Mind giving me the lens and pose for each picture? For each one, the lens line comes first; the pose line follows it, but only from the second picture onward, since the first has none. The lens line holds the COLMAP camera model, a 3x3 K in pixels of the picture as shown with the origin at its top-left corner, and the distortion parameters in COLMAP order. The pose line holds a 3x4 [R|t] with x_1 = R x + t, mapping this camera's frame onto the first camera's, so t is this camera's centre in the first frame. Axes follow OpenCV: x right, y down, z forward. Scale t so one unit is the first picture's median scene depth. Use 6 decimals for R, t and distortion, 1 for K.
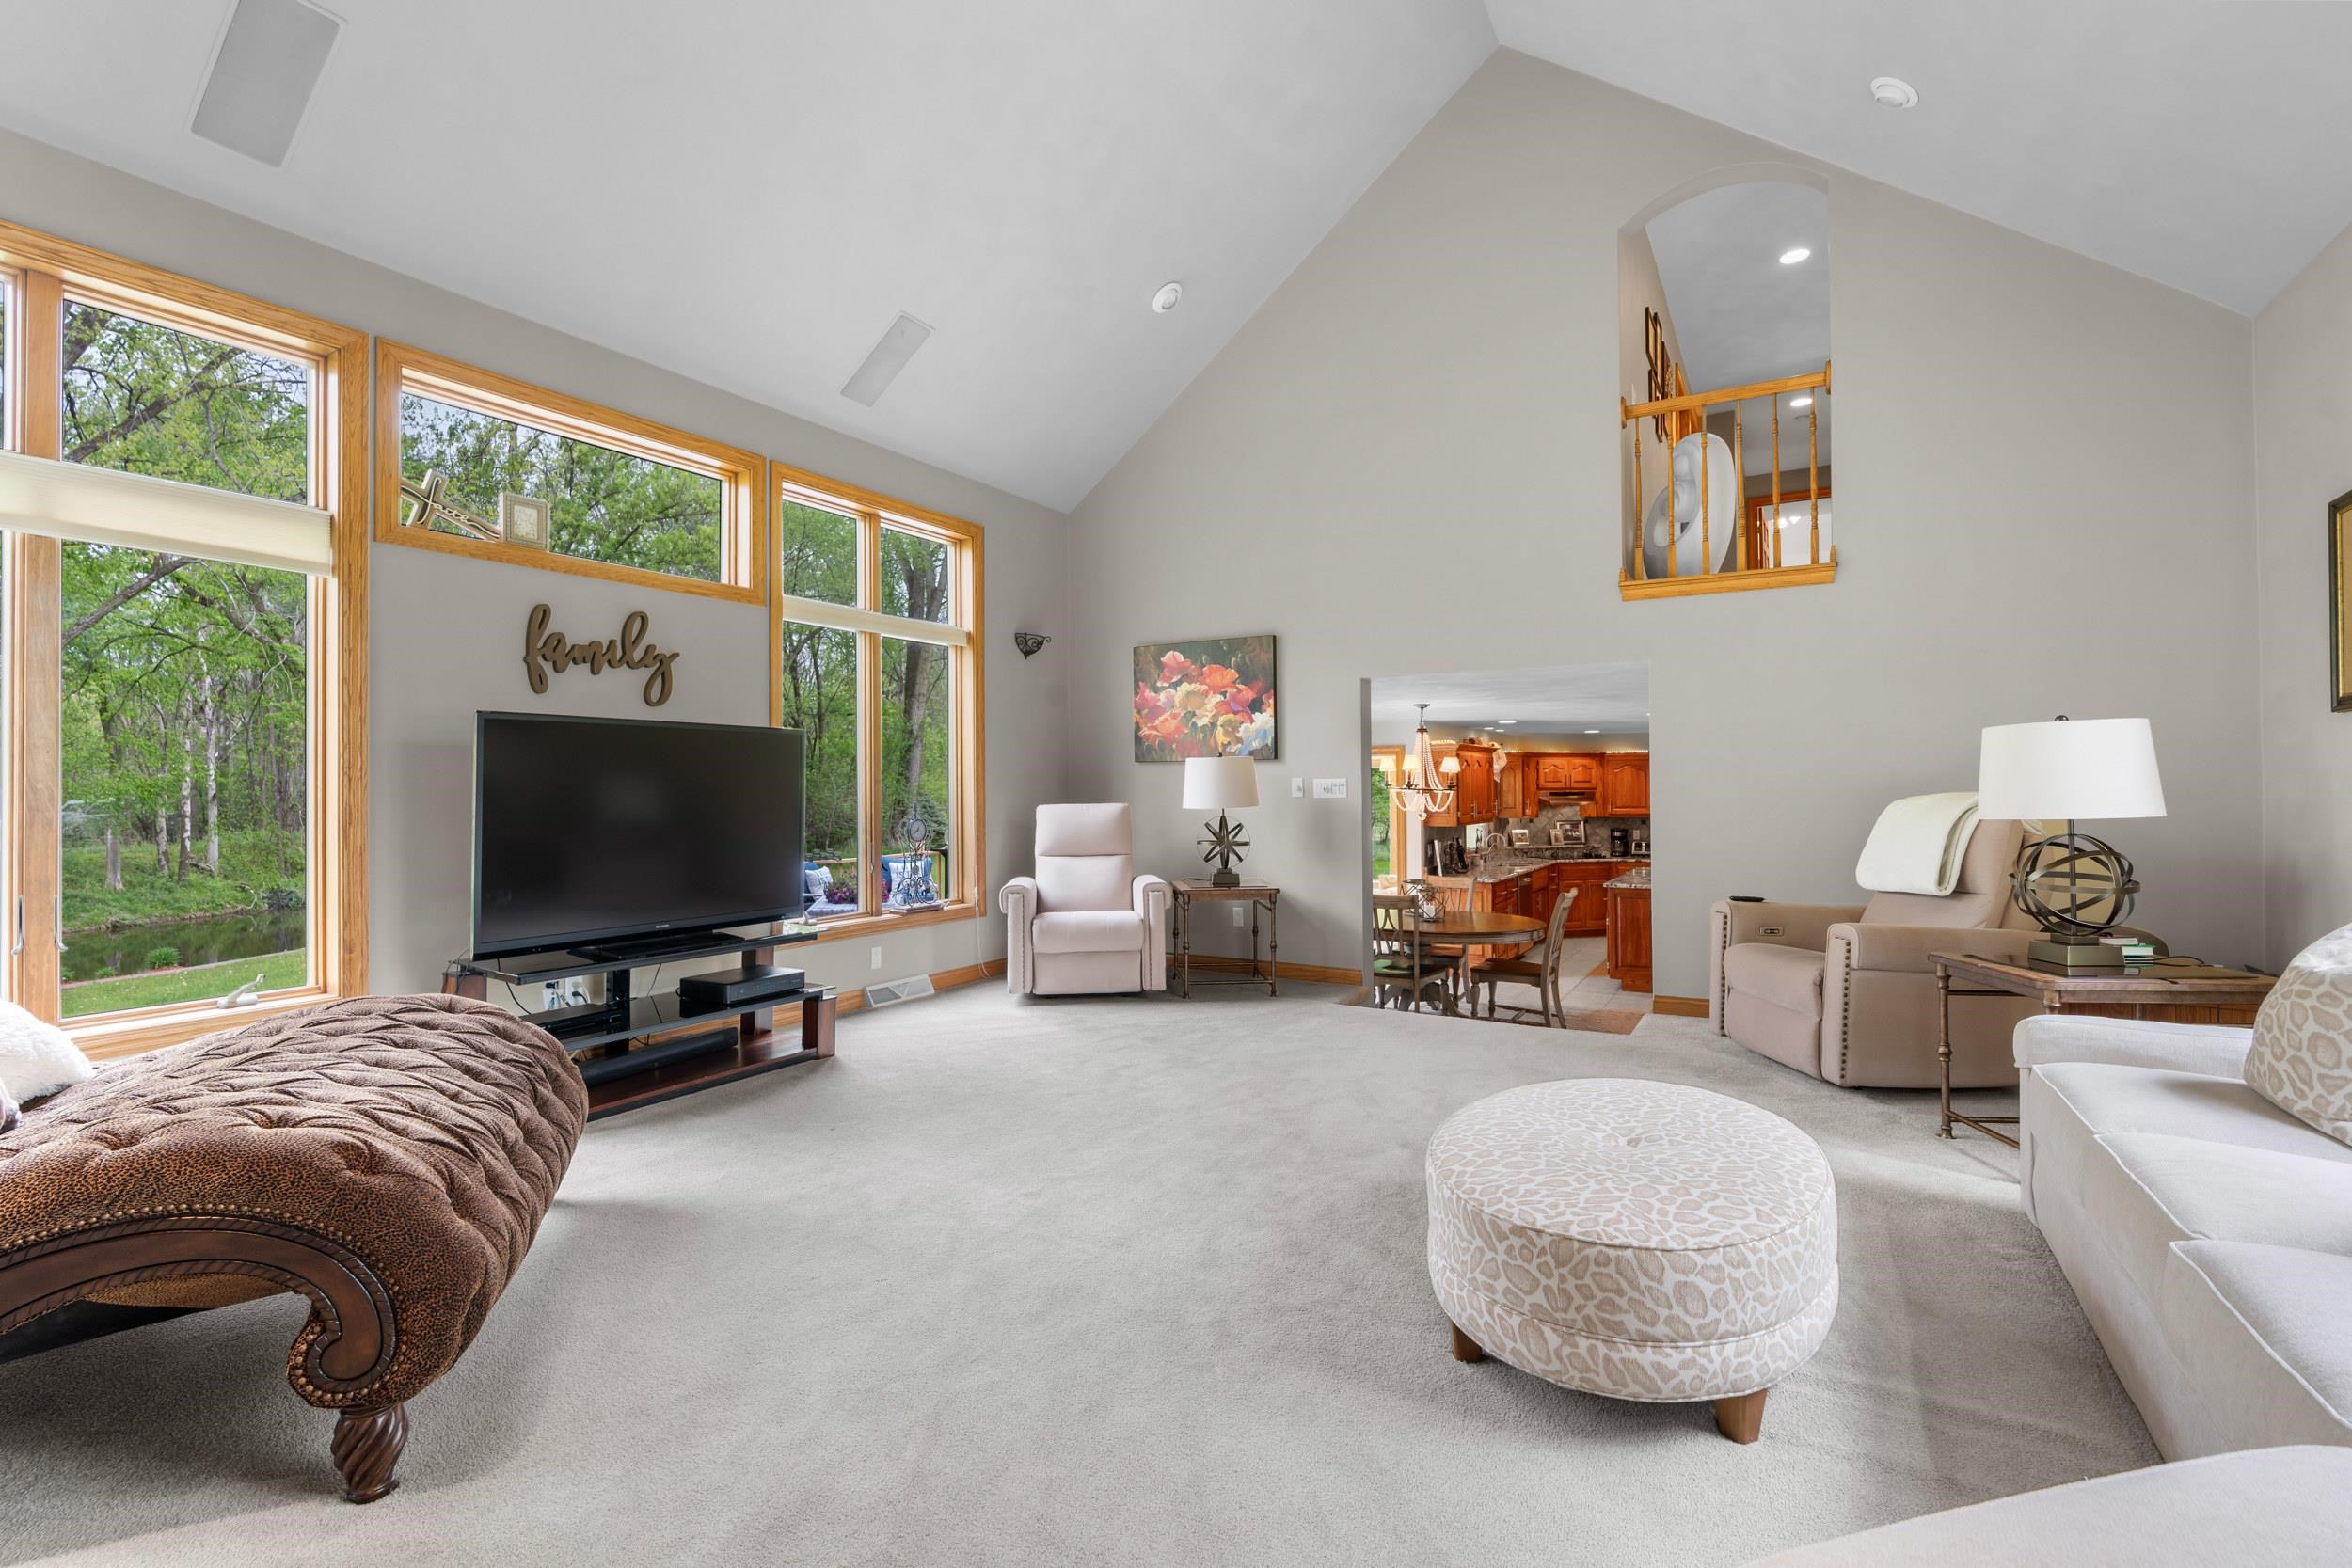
lens RADIAL K [[1061.5, 0, 1162.9], [0, 1061.5, 783.6], [0, 0, 1]] dist [-0.002456, -0.000129]
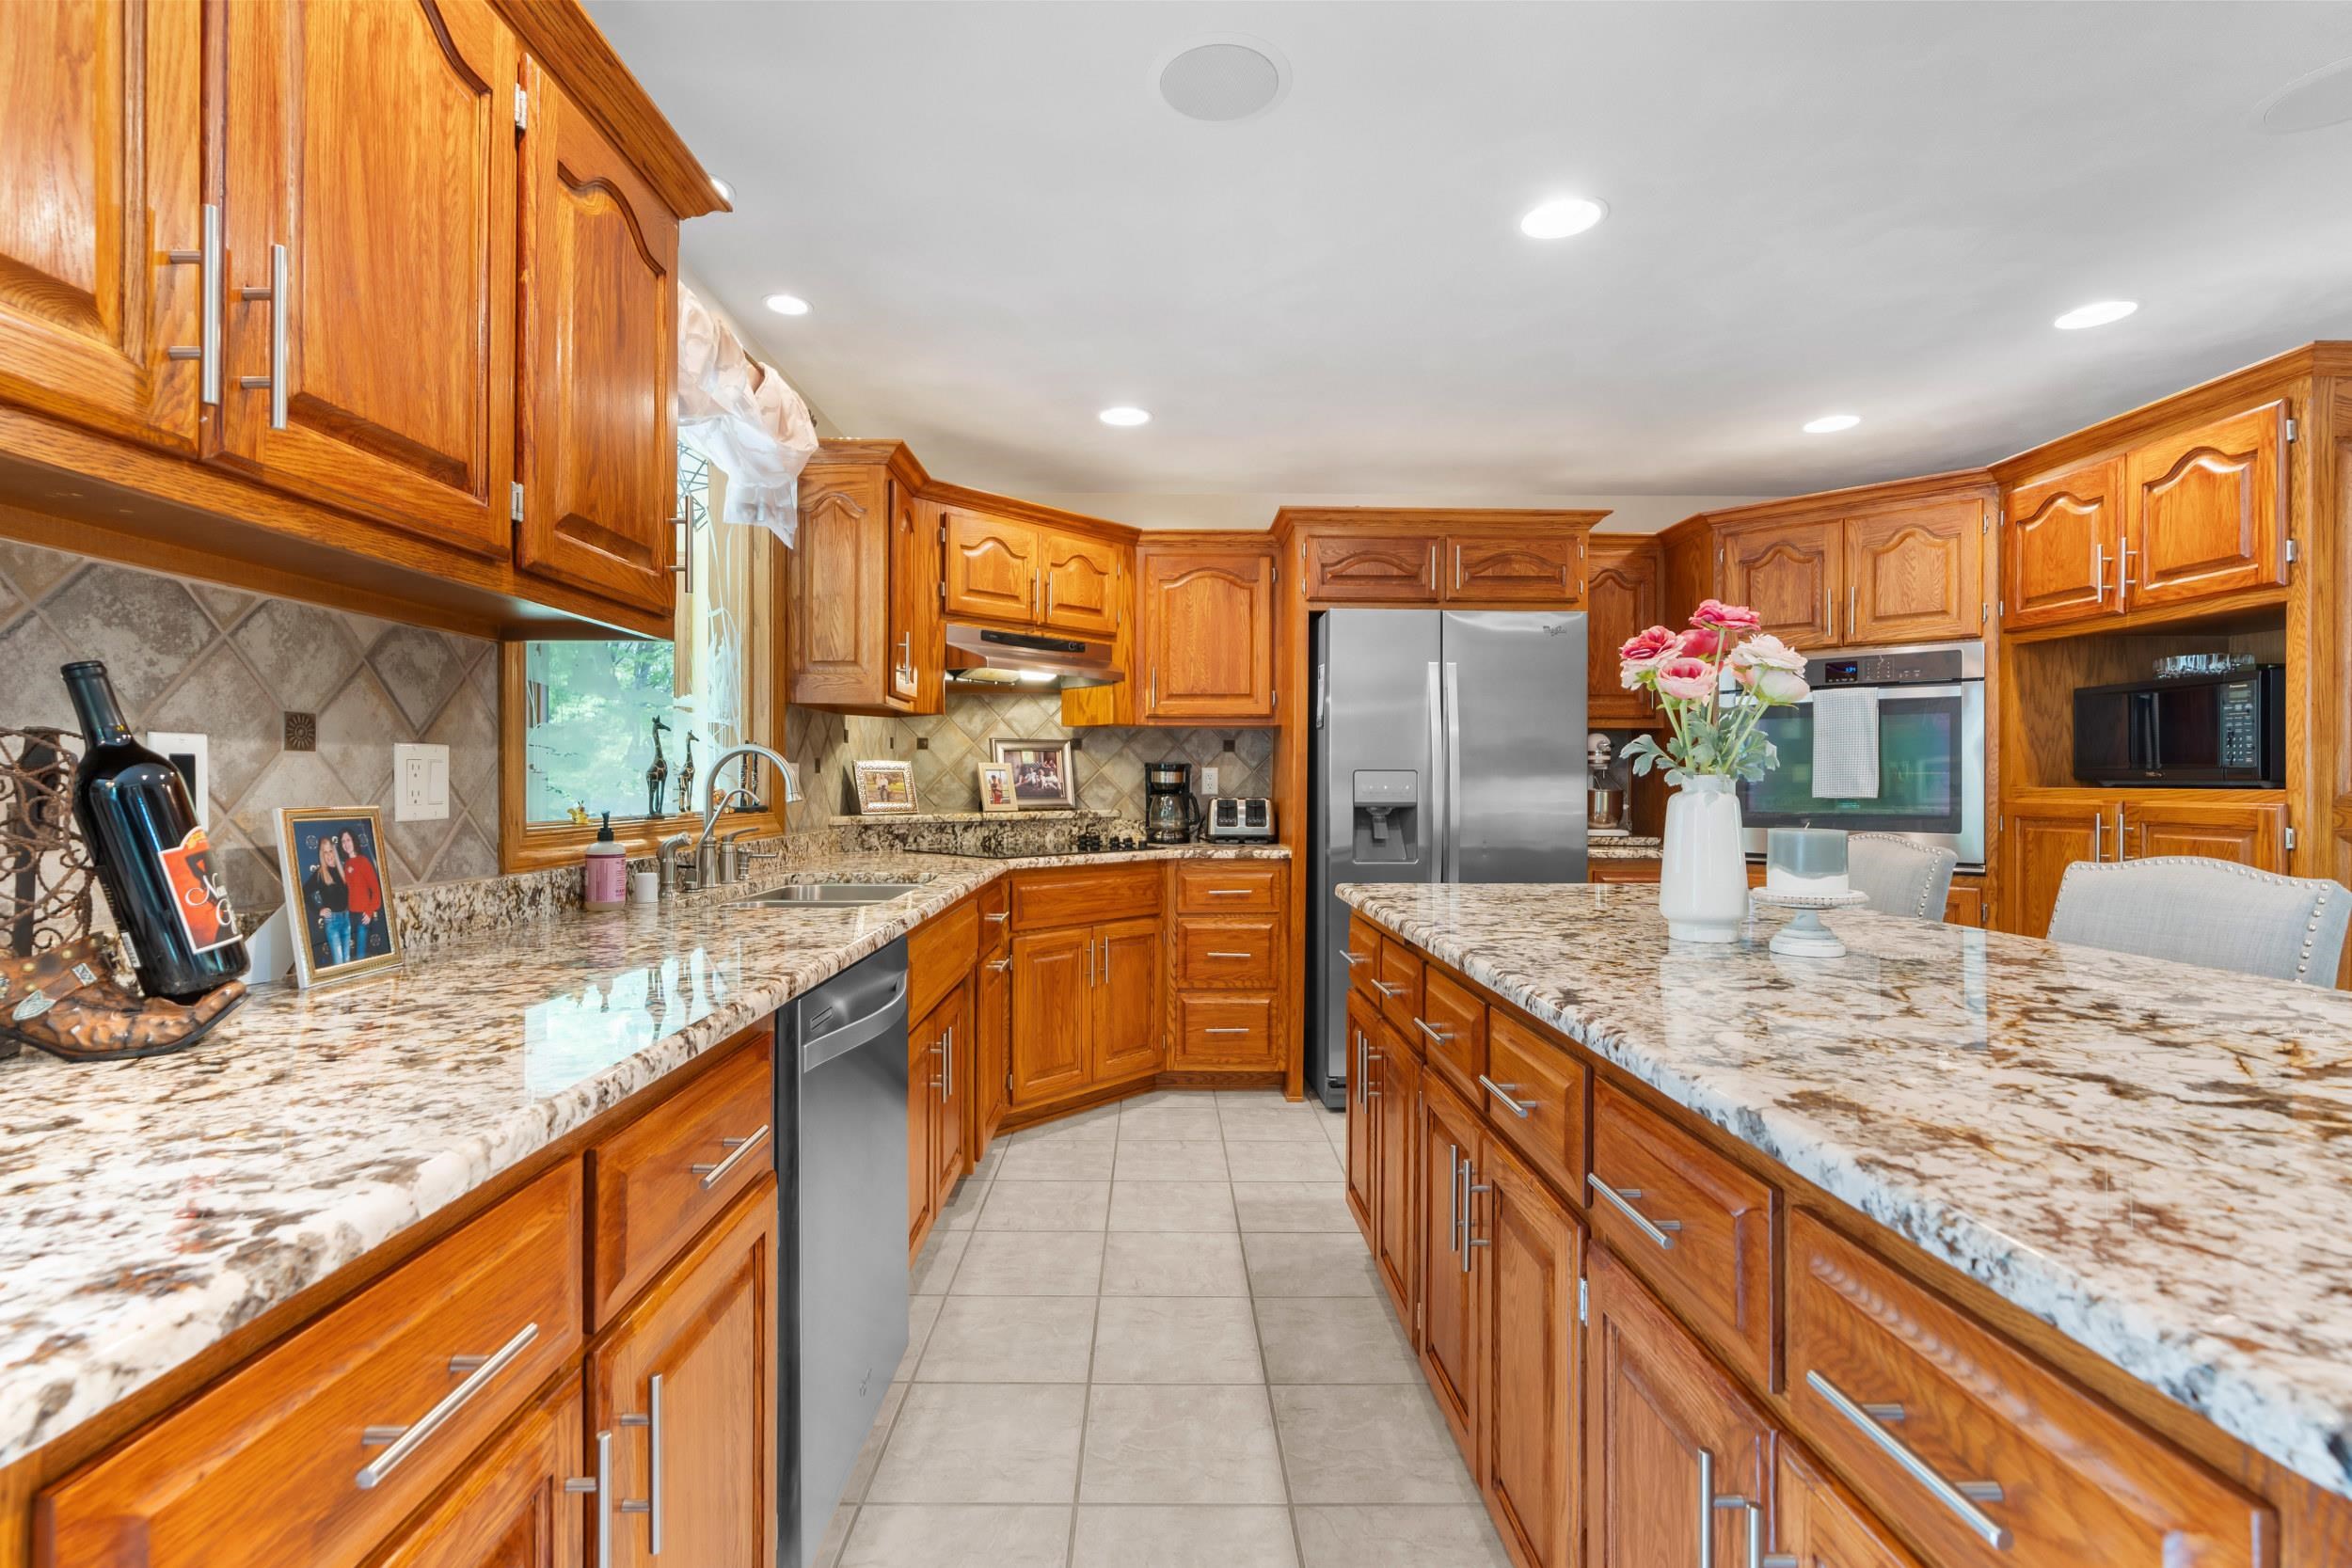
lens RADIAL K [[1065.4, 0, 1167.3], [0, 1065.4, 780.8], [0, 0, 1]] dist [-0.003648, -0.000077]
pose [[0.852321, 0.009236, 0.522937, 0.275935], [-0.012979, 0.999910, 0.003494, 0.052413], [-0.522857, -0.009765, 0.852364, 0.781895]]
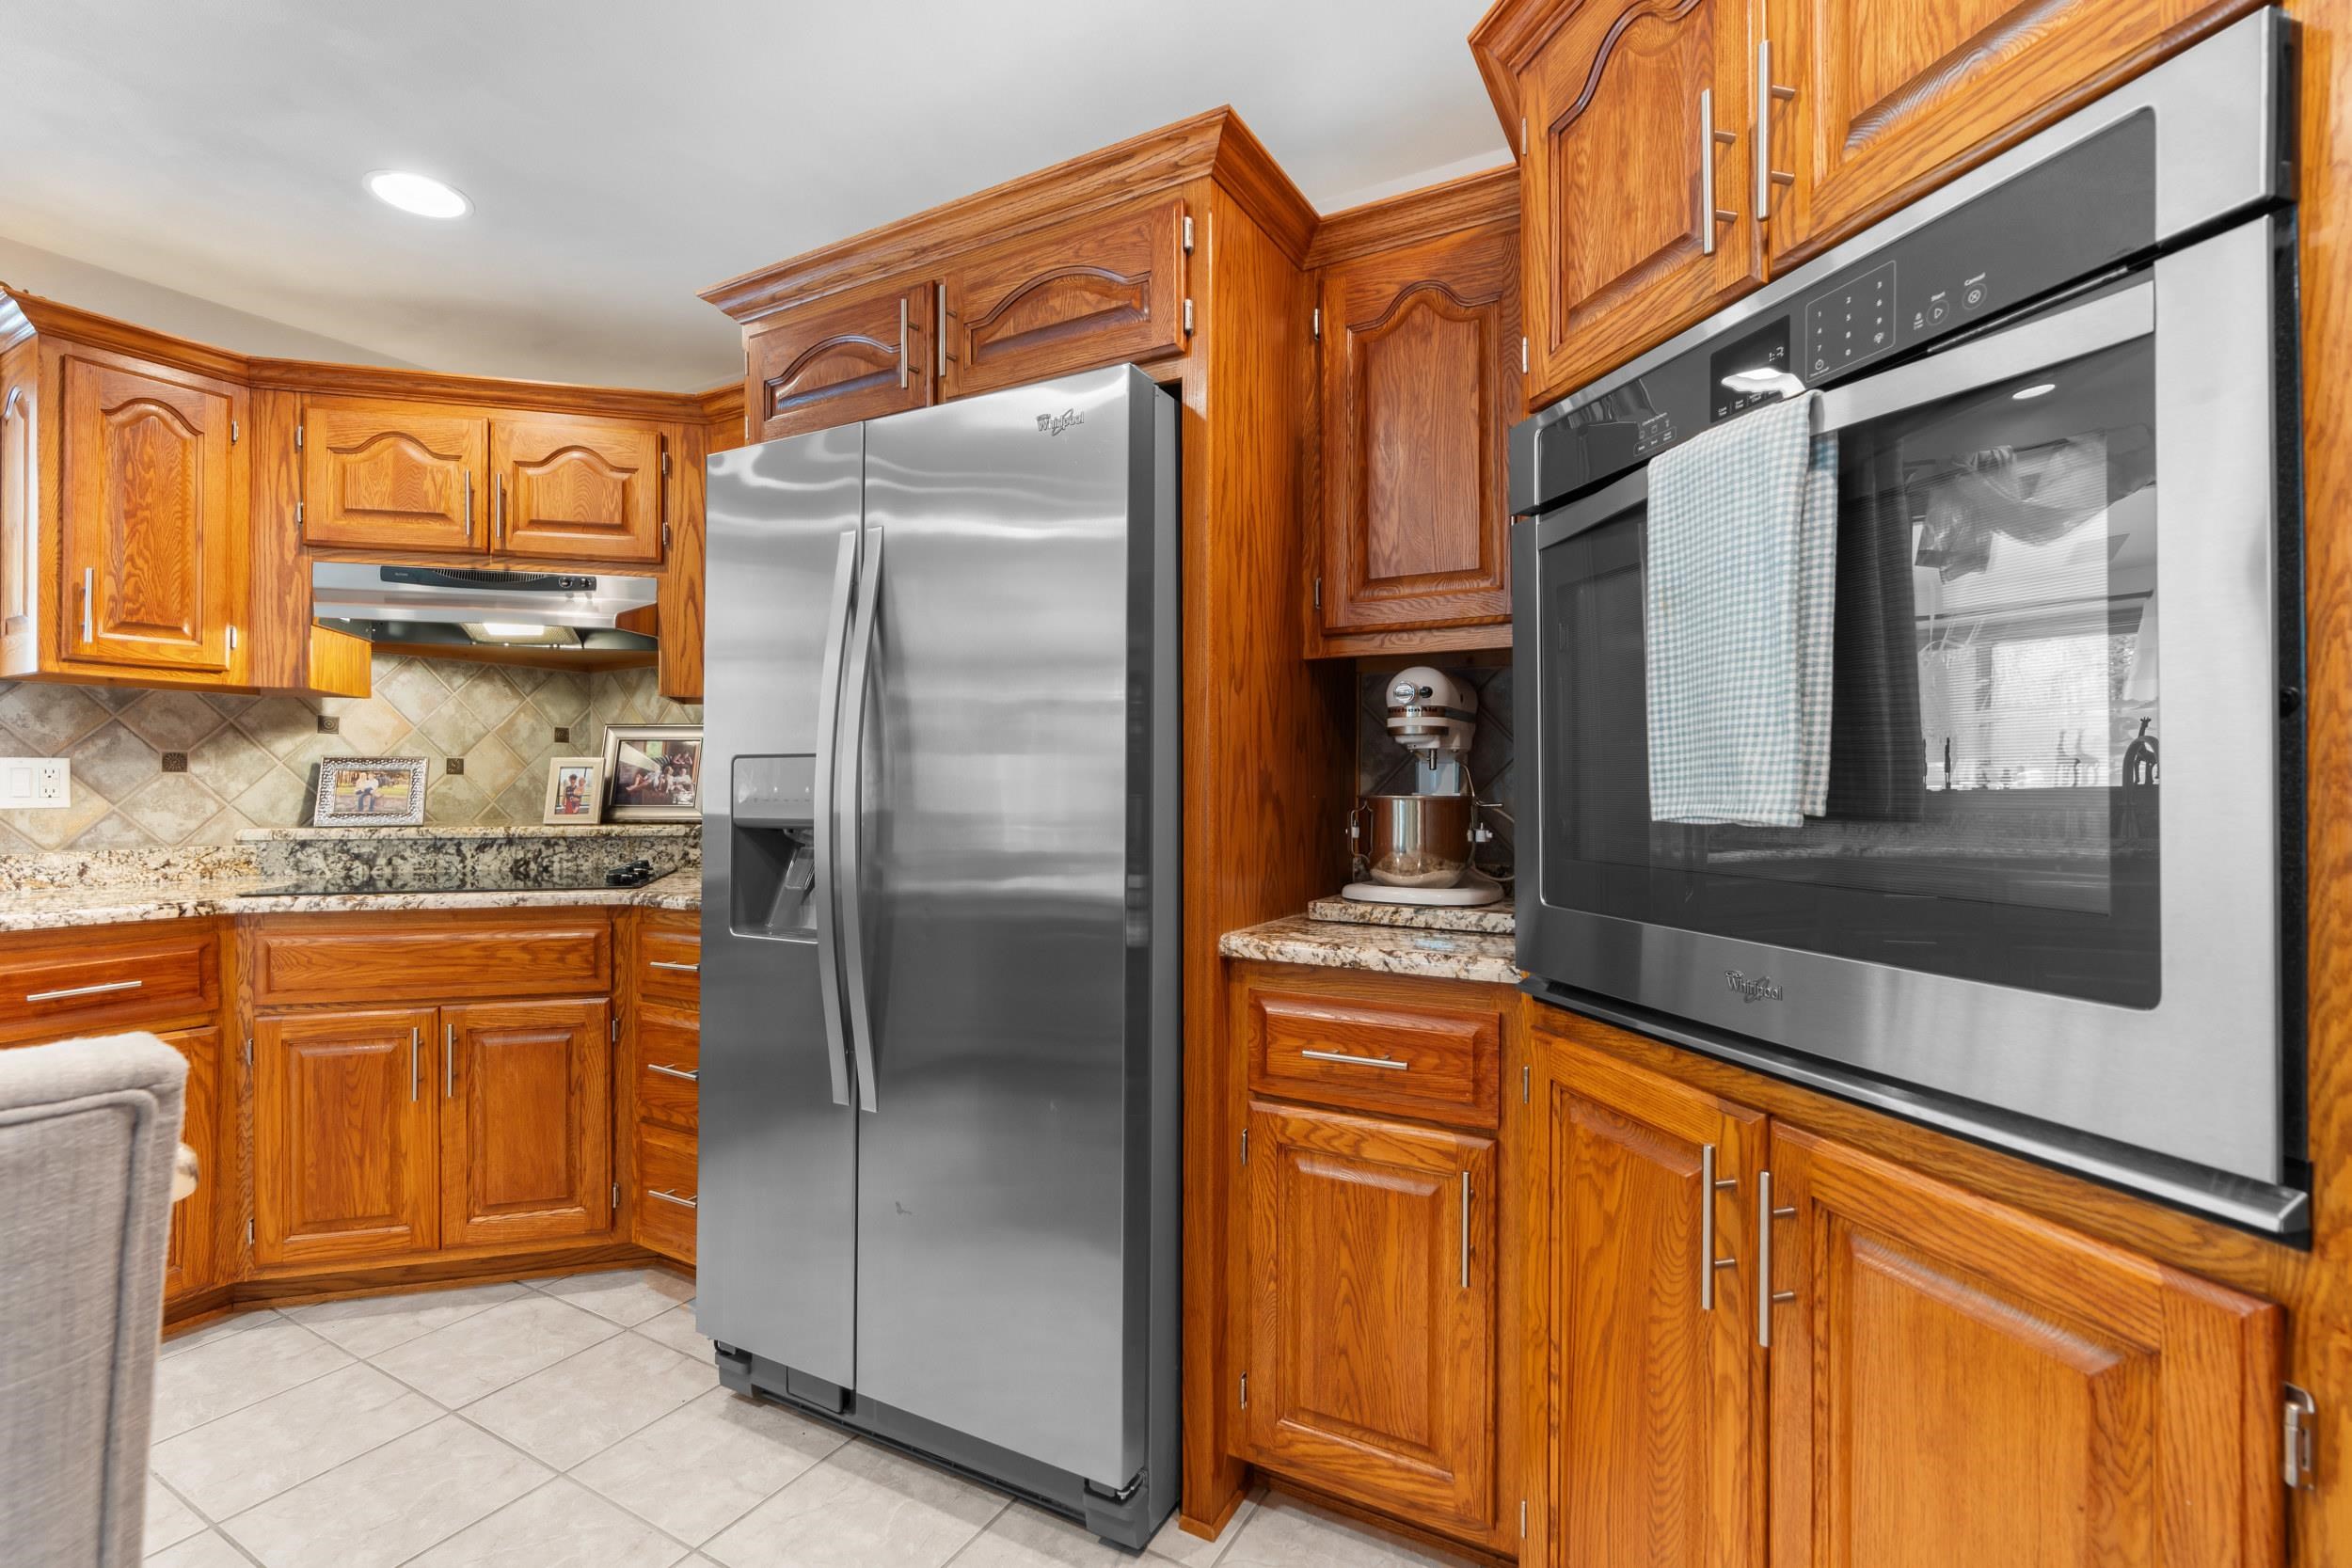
lens RADIAL K [[1061.5, 0, 1162.9], [0, 1061.5, 783.6], [0, 0, 1]] dist [-0.002456, -0.000129]
pose [[0.999922, 0.006310, 0.010821, 0.558055], [-0.006362, 0.999968, 0.004751, 0.052644], [-0.010791, -0.004819, 0.999930, 0.858389]]
